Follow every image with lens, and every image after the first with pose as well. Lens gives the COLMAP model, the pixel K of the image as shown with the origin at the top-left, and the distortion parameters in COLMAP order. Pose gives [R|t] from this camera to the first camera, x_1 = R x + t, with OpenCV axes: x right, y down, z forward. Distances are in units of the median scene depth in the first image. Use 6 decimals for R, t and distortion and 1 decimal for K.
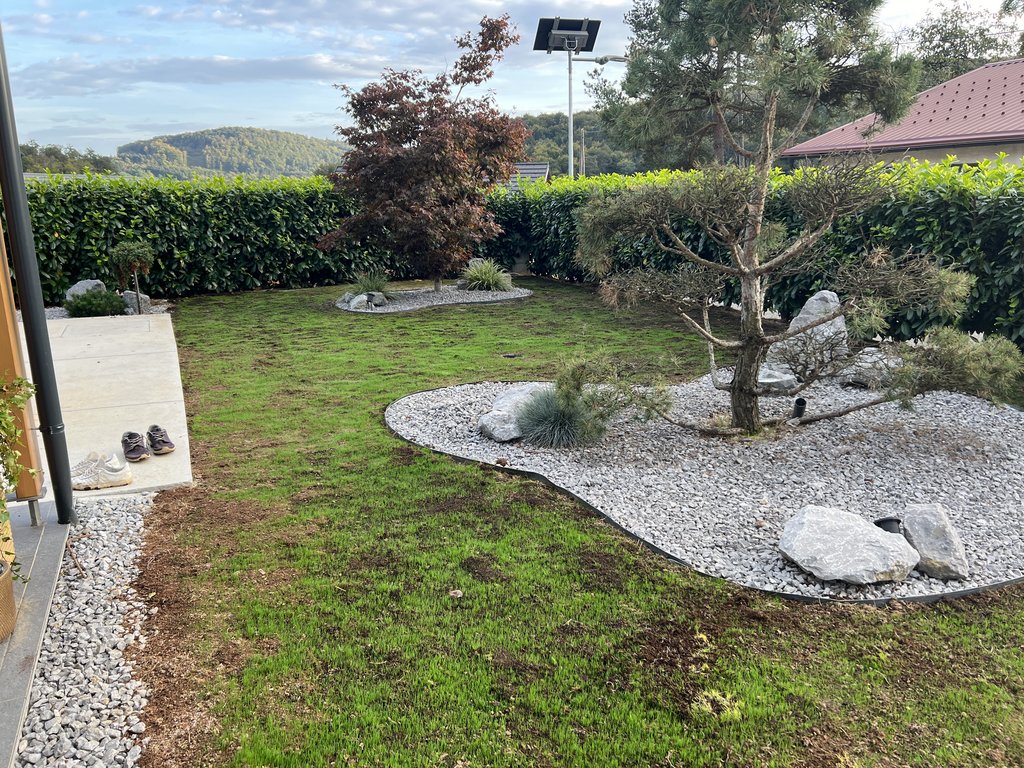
lens RADIAL K [[783.7, 0, 519.7], [0, 783.7, 386.7], [0, 0, 1]] dist [0.050651, -0.062293]
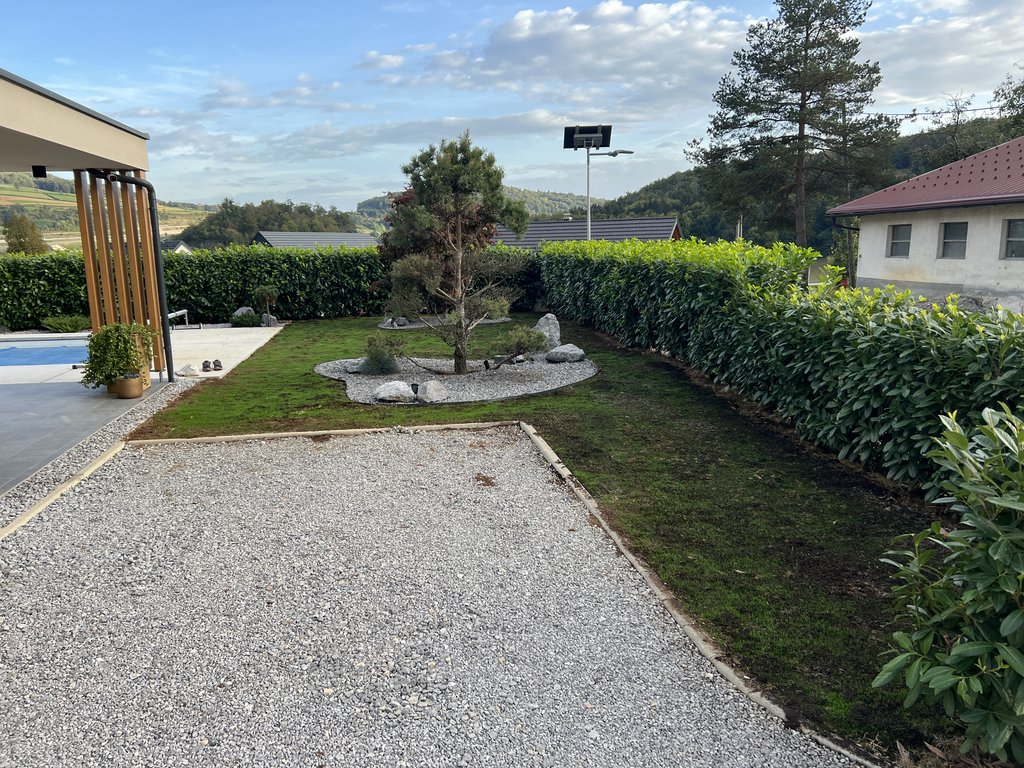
lens RADIAL K [[783.7, 0, 516.3], [0, 783.7, 405.5], [0, 0, 1]] dist [0.050651, -0.062293]
pose [[0.965286, 0.045767, -0.257155, 0.725741], [-0.054274, 0.998186, -0.026074, 0.138672], [0.255495, 0.039126, 0.966018, -0.761363]]
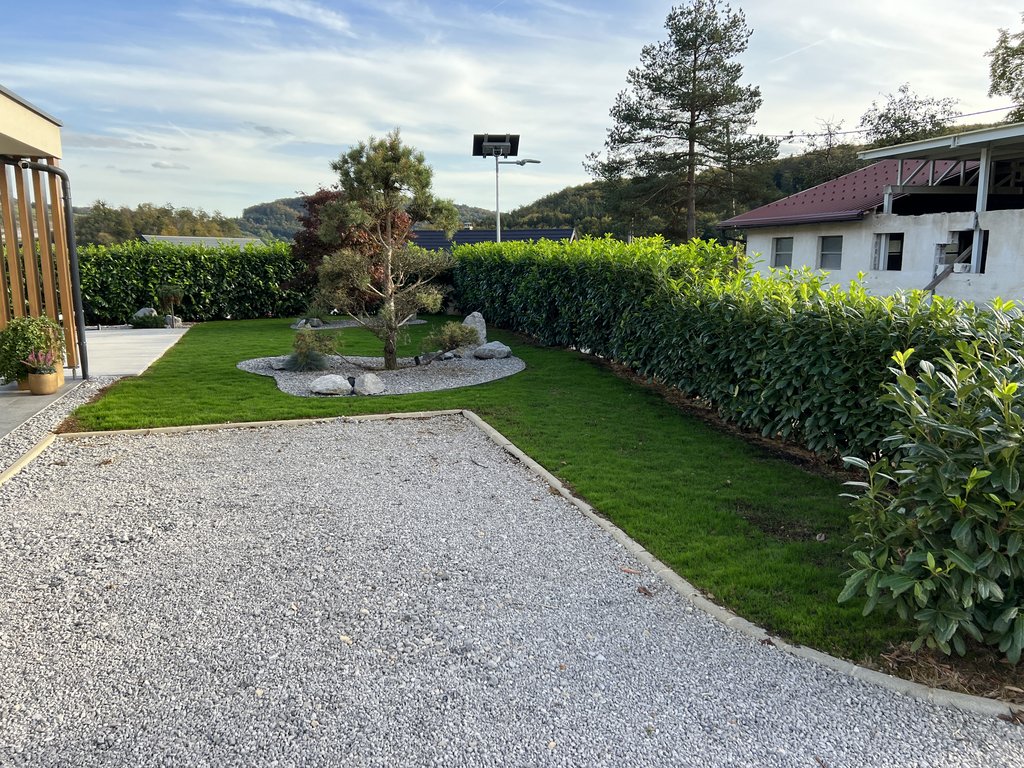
lens RADIAL K [[783.7, 0, 523.9], [0, 783.7, 404.3], [0, 0, 1]] dist [0.050651, -0.062293]
pose [[0.992457, 0.029927, -0.118881, 0.669121], [-0.035786, 0.998232, -0.047458, 0.175827], [0.117250, 0.051354, 0.991774, -0.813251]]
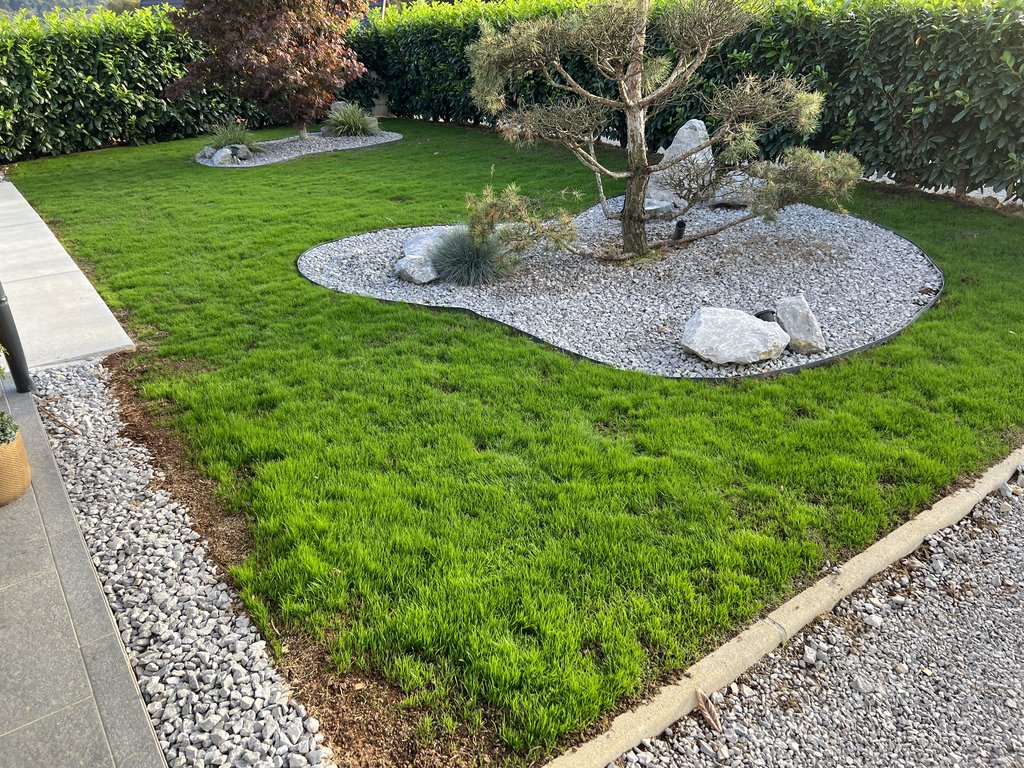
lens RADIAL K [[783.7, 0, 527.1], [0, 783.7, 392.6], [0, 0, 1]] dist [0.050651, -0.062293]
pose [[0.979278, -0.111288, 0.169201, -0.057310], [0.075713, 0.976082, 0.203792, 0.005834], [-0.187833, -0.186758, 0.964282, -0.066567]]
